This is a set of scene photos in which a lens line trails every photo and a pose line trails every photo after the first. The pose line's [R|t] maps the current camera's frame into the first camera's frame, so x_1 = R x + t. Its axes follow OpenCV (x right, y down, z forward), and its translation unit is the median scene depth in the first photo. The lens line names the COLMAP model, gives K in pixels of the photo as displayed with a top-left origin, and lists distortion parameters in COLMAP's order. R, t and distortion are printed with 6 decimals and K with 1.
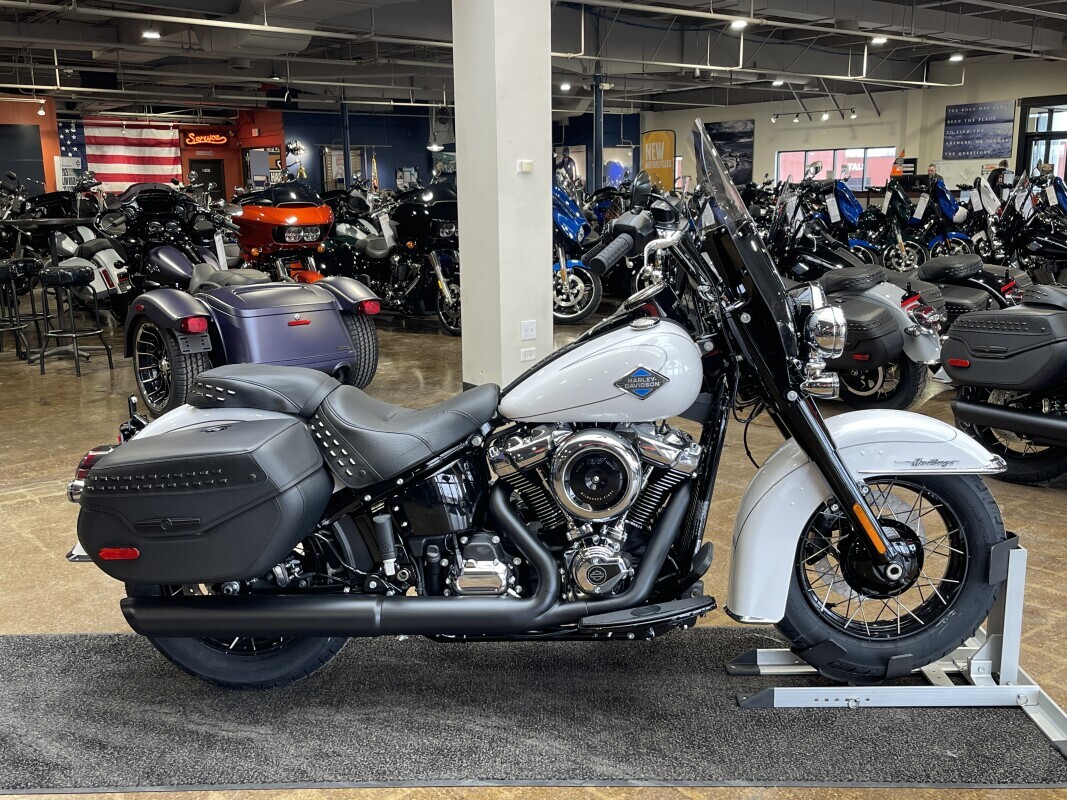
lens RADIAL K [[1010.3, 0, 535.0], [0, 1010.3, 402.3], [0, 0, 1]] dist [0.019597, 0.000000]
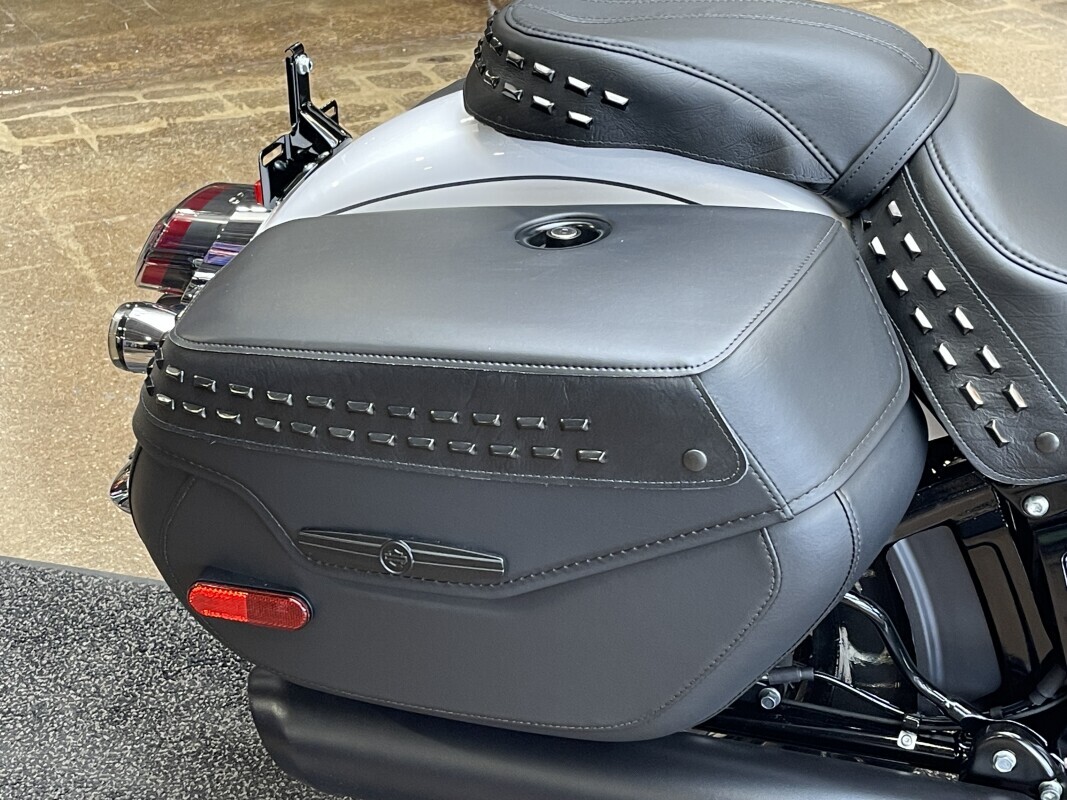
lens RADIAL K [[1714.5, 0, 531.3], [0, 1714.5, 400.3], [0, 0, 1]] dist [0.051879, 0.000000]
pose [[0.968327, 0.138515, -0.207740, -0.197782], [-0.072416, 0.952050, 0.297250, -0.069480], [0.238952, -0.272792, 0.931926, 0.479577]]
